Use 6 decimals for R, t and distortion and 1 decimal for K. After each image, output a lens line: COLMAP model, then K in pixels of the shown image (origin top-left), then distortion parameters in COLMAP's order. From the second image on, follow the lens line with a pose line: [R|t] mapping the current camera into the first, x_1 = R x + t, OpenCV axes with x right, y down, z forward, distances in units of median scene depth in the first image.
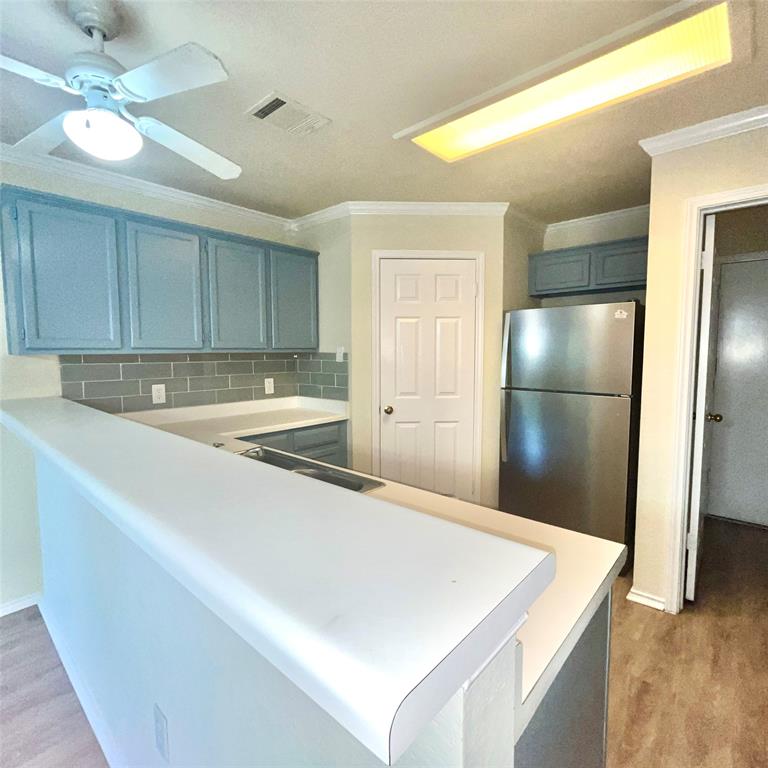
lens RADIAL K [[415.9, 0, 379.8], [0, 415.9, 381.7], [0, 0, 1]] dist [0.004556, -0.002762]
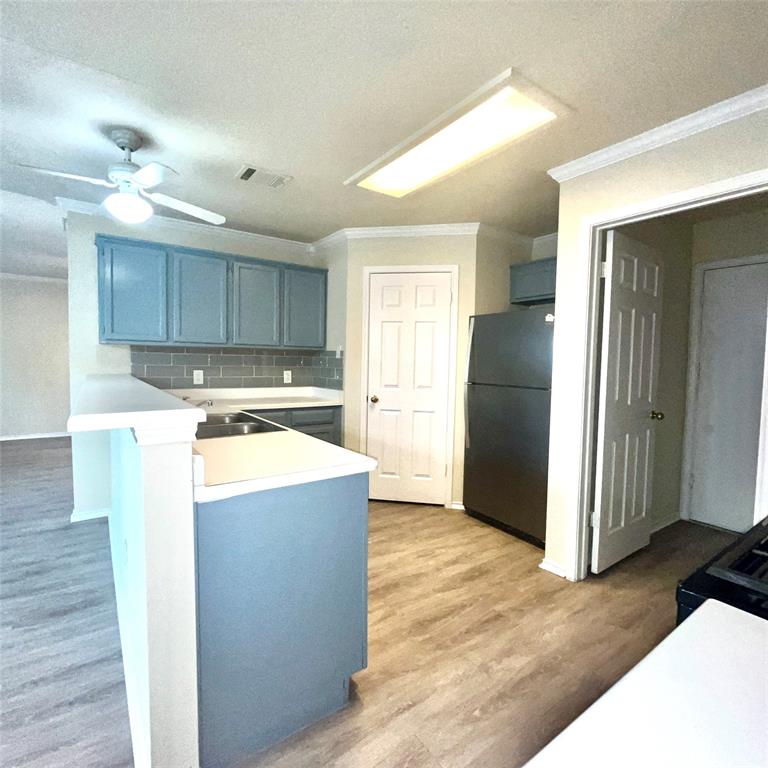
lens RADIAL K [[415.9, 0, 379.8], [0, 415.9, 380.9], [0, 0, 1]] dist [0.004556, -0.002762]
pose [[0.974298, 0.033256, -0.222796, 0.348023], [-0.039736, 0.998906, -0.024664, 0.052104], [0.221732, 0.032883, 0.974553, -0.187125]]
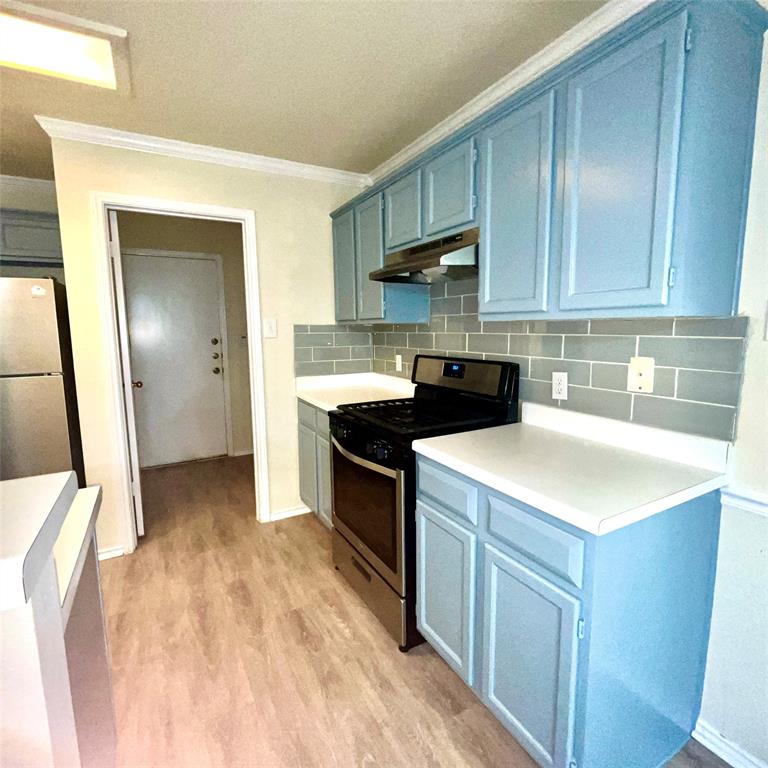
lens RADIAL K [[415.9, 0, 378.8], [0, 415.9, 379.3], [0, 0, 1]] dist [0.004556, -0.002762]
pose [[0.332528, -0.113362, 0.936255, -0.084066], [0.083743, 0.992377, 0.090414, 0.020638], [-0.939368, 0.048339, 0.339487, -0.059847]]
